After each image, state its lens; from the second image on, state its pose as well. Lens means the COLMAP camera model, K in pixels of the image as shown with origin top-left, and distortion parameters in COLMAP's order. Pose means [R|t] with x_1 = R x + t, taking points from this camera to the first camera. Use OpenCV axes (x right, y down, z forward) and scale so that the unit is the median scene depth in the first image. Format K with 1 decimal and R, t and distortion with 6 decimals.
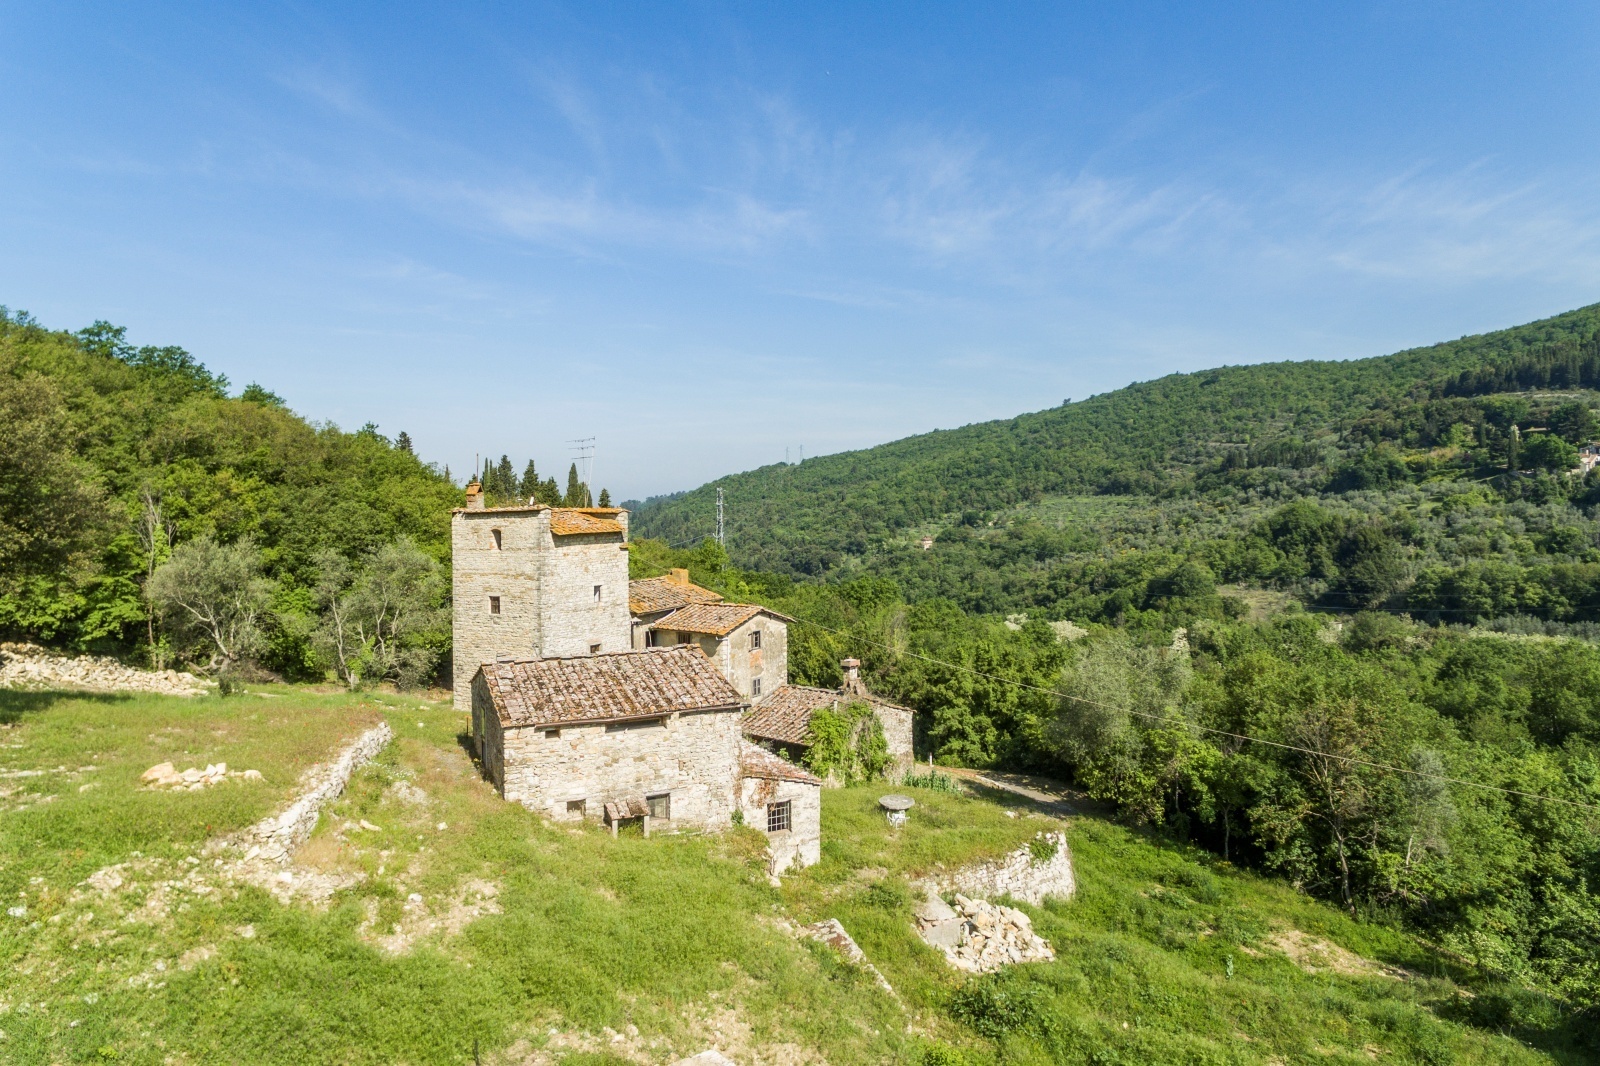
lens RADIAL K [[925.9, 0, 791.9], [0, 925.9, 506.5], [0, 0, 1]] dist [-0.008295, 0.013393]
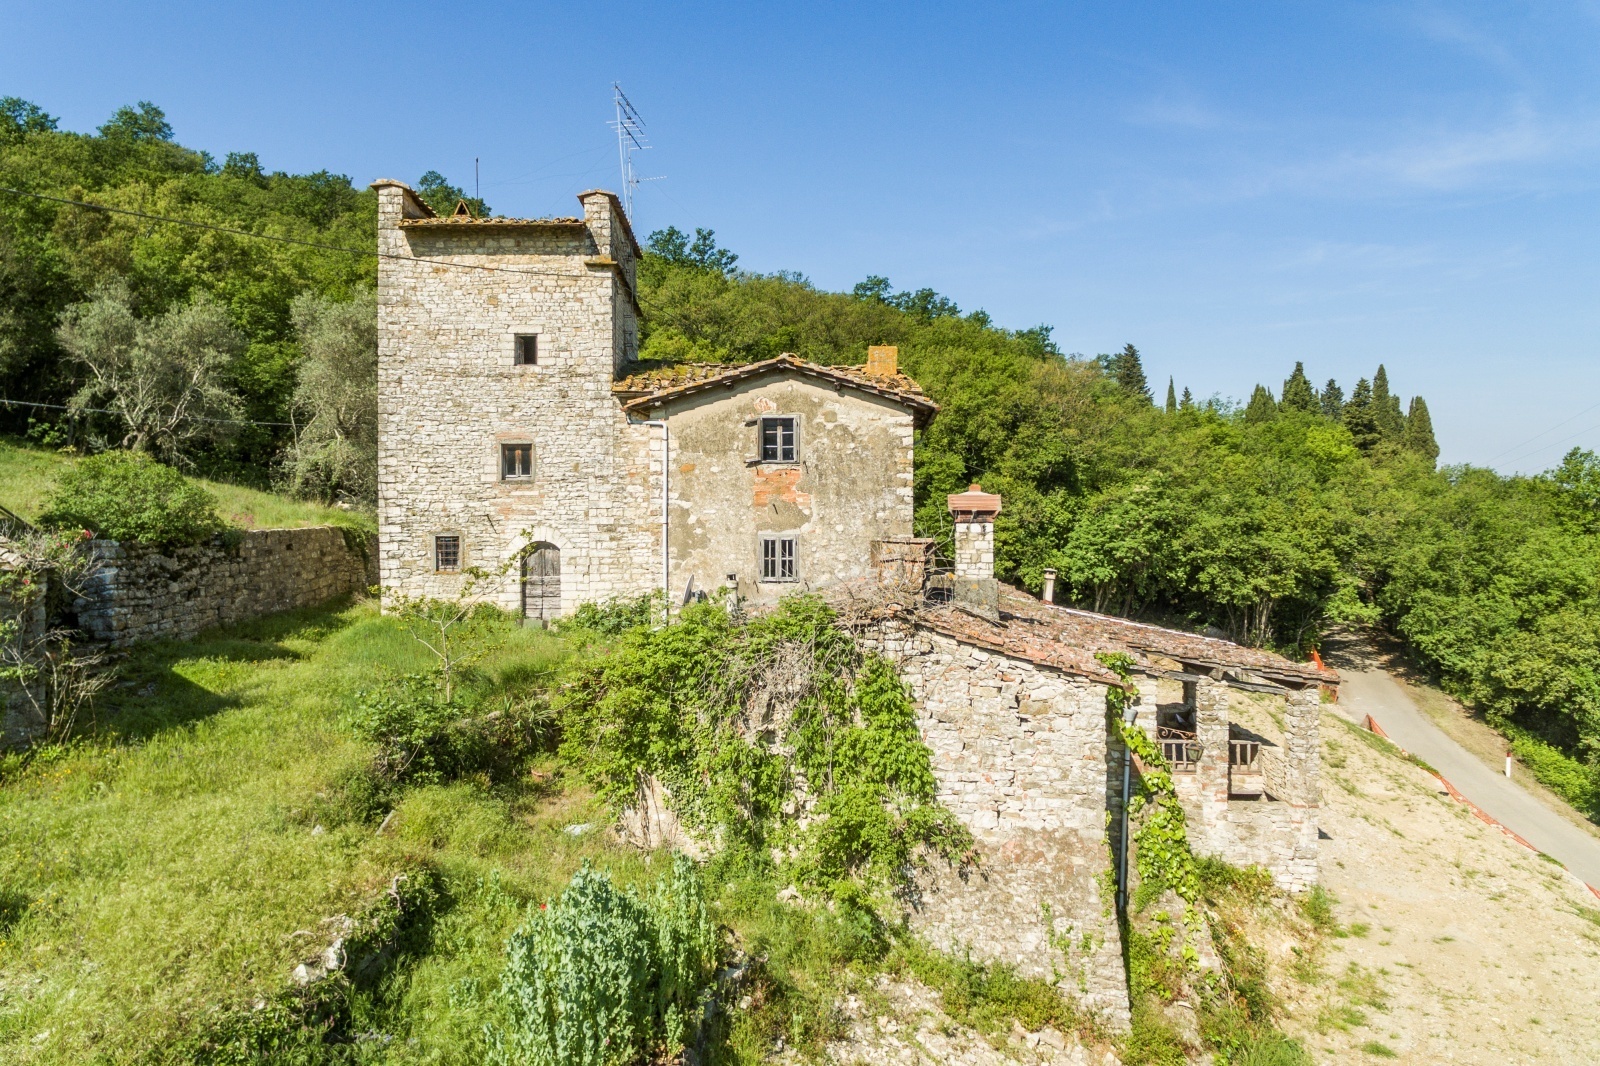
lens RADIAL K [[925.9, 0, 786.8], [0, 925.9, 508.3], [0, 0, 1]] dist [-0.008295, 0.013393]
pose [[0.548833, 0.006156, -0.835909, 0.043355], [-0.000948, 0.999977, 0.006741, 0.024920], [0.835931, -0.002908, 0.548827, 0.114638]]
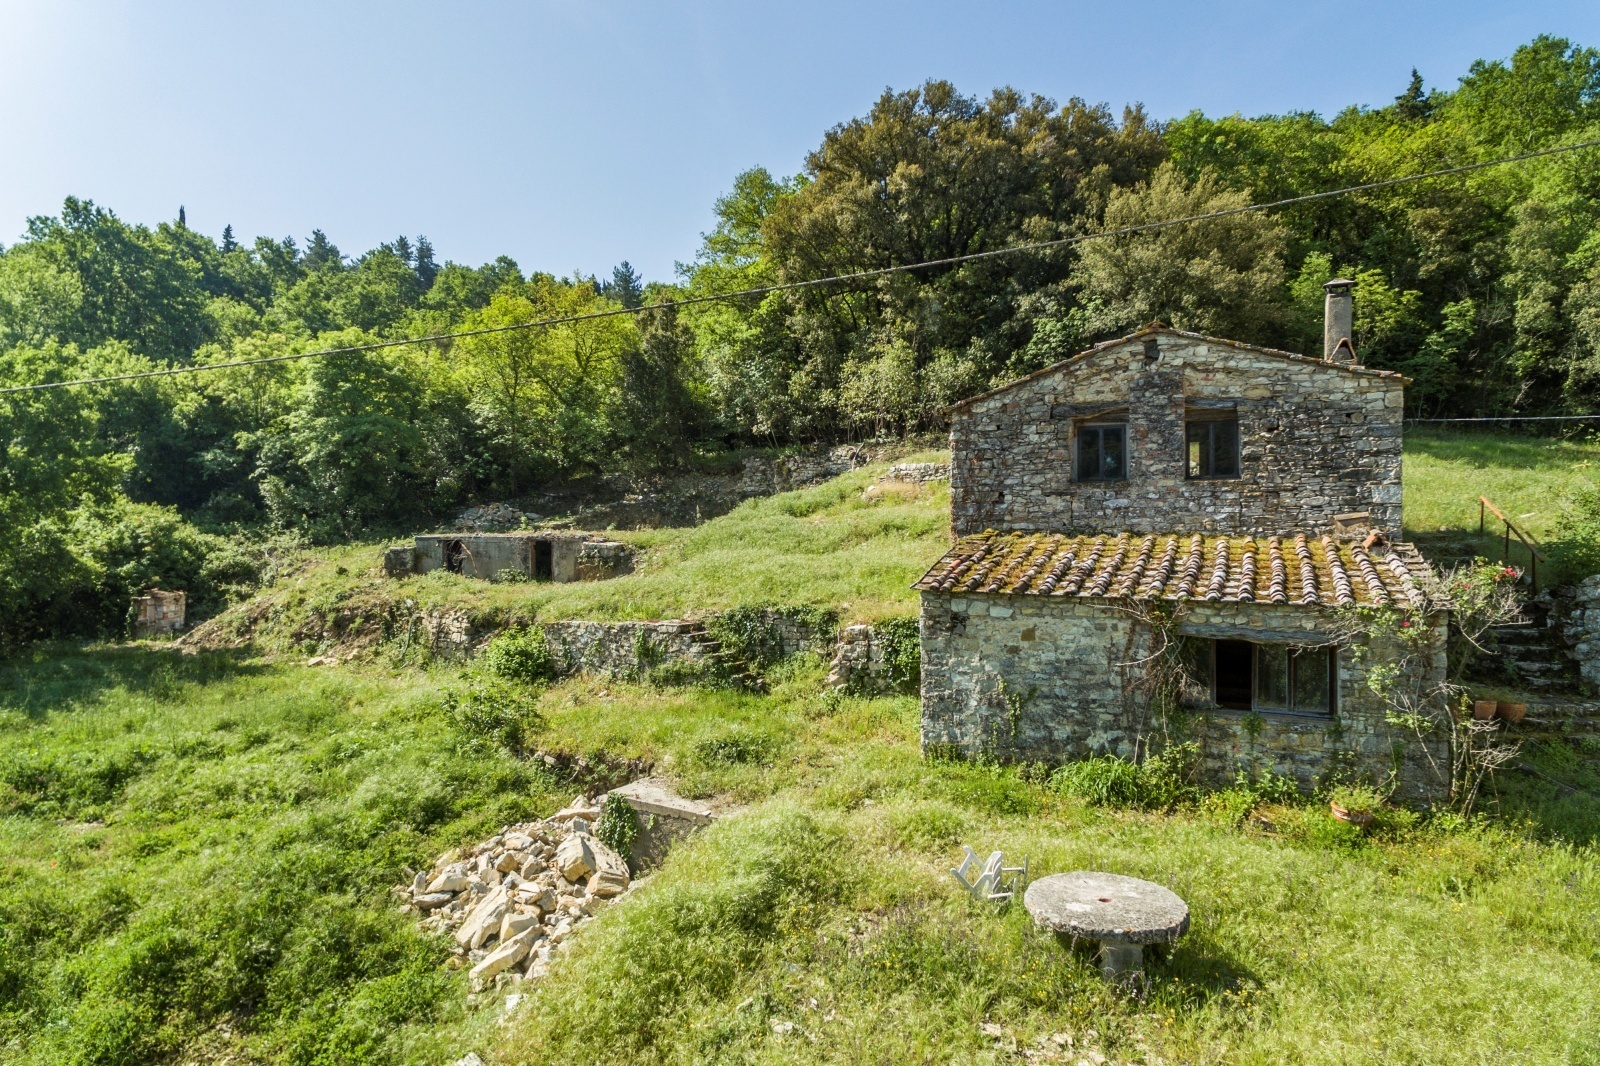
lens RADIAL K [[925.9, 0, 794.9], [0, 925.9, 528.7], [0, 0, 1]] dist [-0.008295, 0.013393]
pose [[-0.800621, 0.014323, -0.598999, 0.033626], [0.010311, 0.999896, 0.010126, 0.024159], [0.599082, 0.001931, -0.800686, 0.122724]]
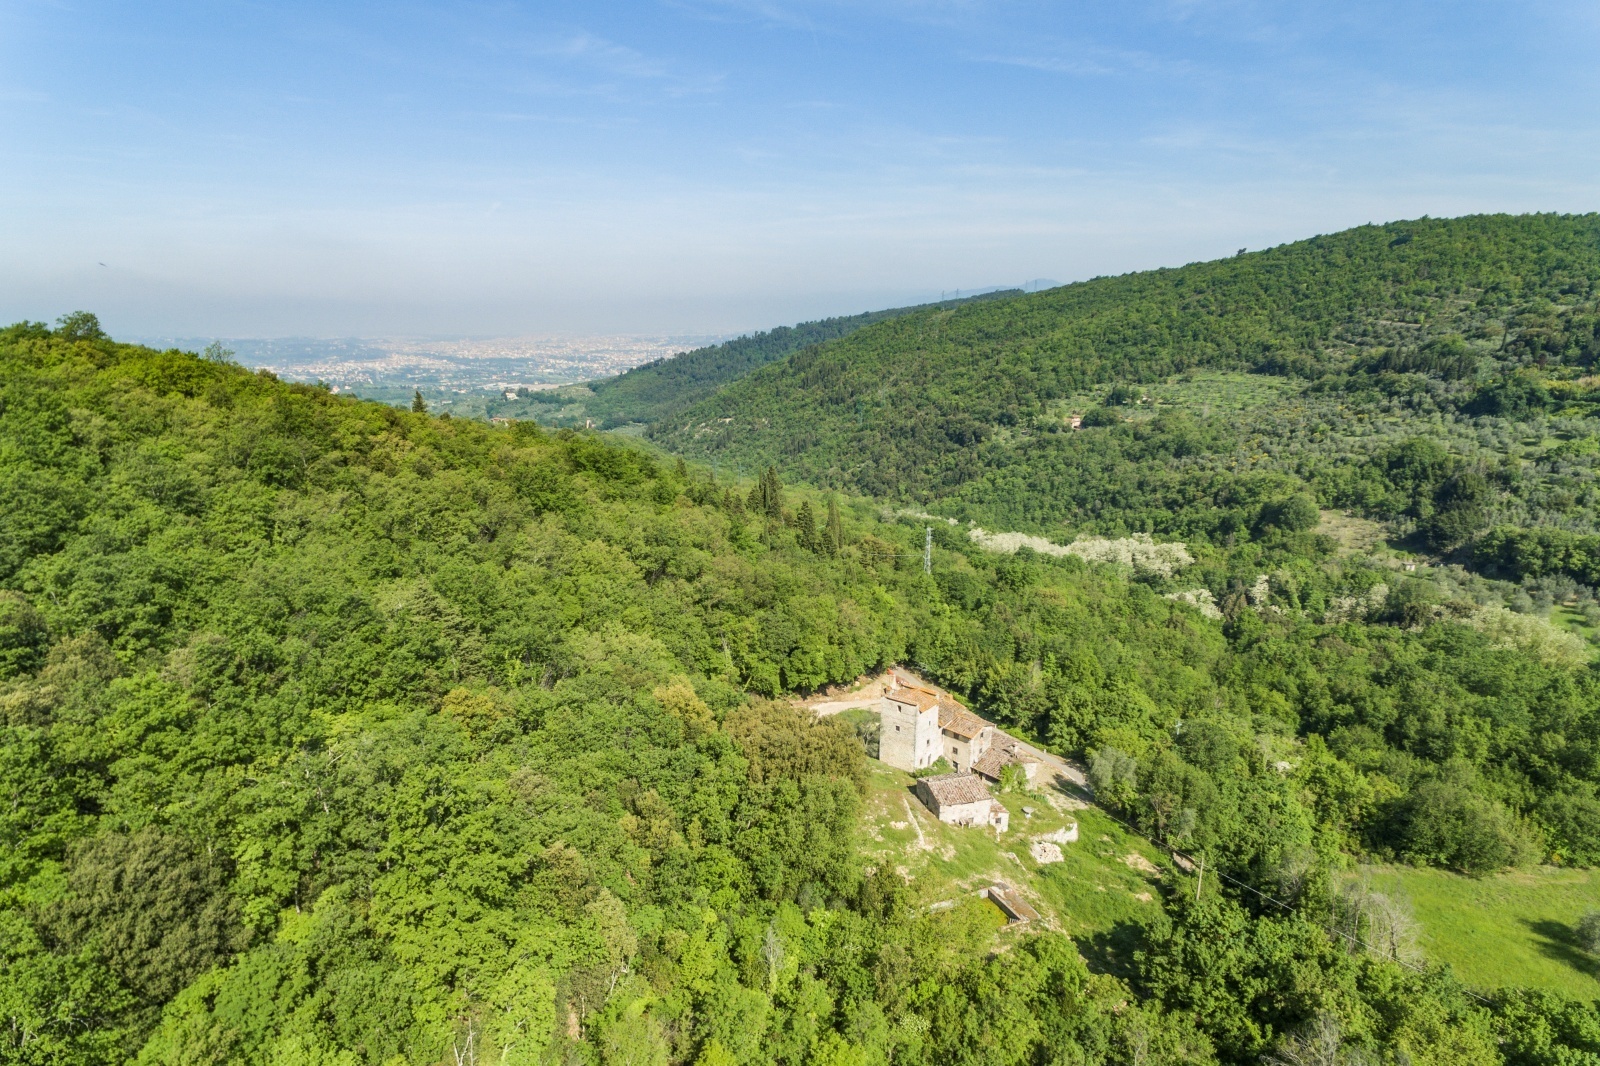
lens RADIAL K [[925.9, 0, 792.4], [0, 925.9, 590.1], [0, 0, 1]] dist [-0.008295, 0.013393]
pose [[0.988790, 0.051287, -0.140228, -0.034346], [-0.008341, 0.956664, 0.291073, -0.159099], [0.149079, -0.286641, 0.946368, -0.235770]]
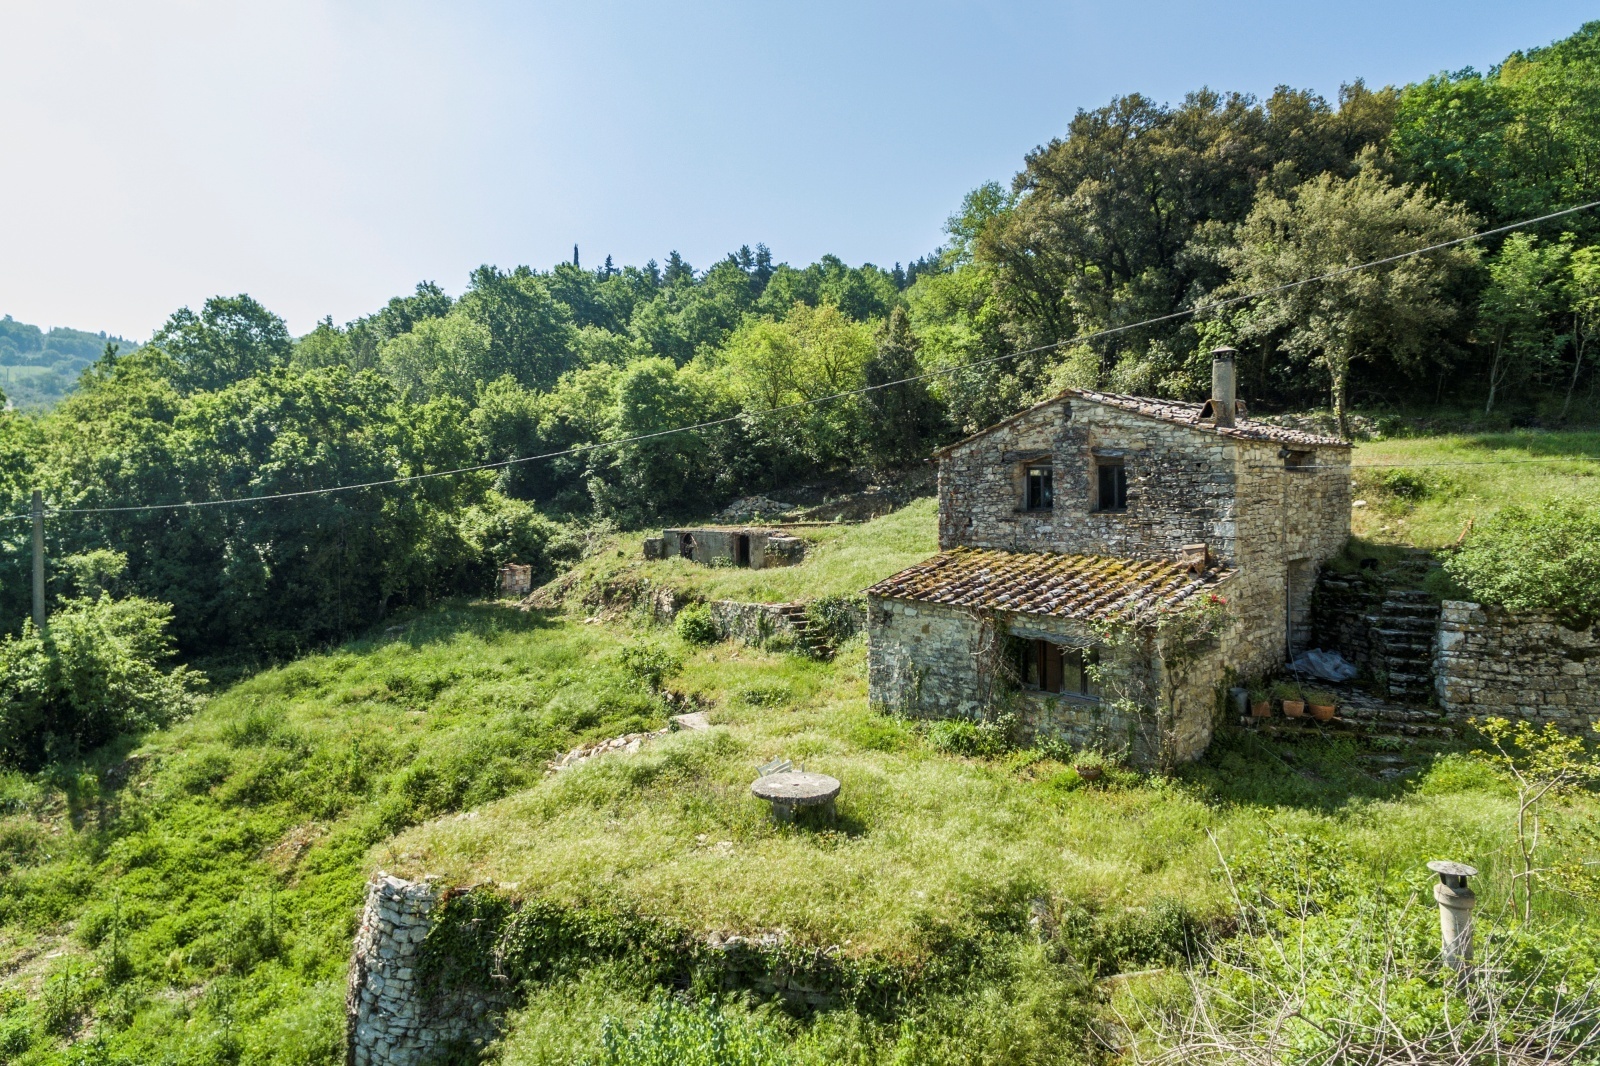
lens RADIAL K [[925.9, 0, 796.2], [0, 925.9, 507.0], [0, 0, 1]] dist [-0.008295, 0.013393]
pose [[-0.965523, 0.021914, -0.259394, 0.023427], [0.018028, 0.999687, 0.017353, 0.020647], [0.259693, 0.012078, -0.965616, 0.149456]]
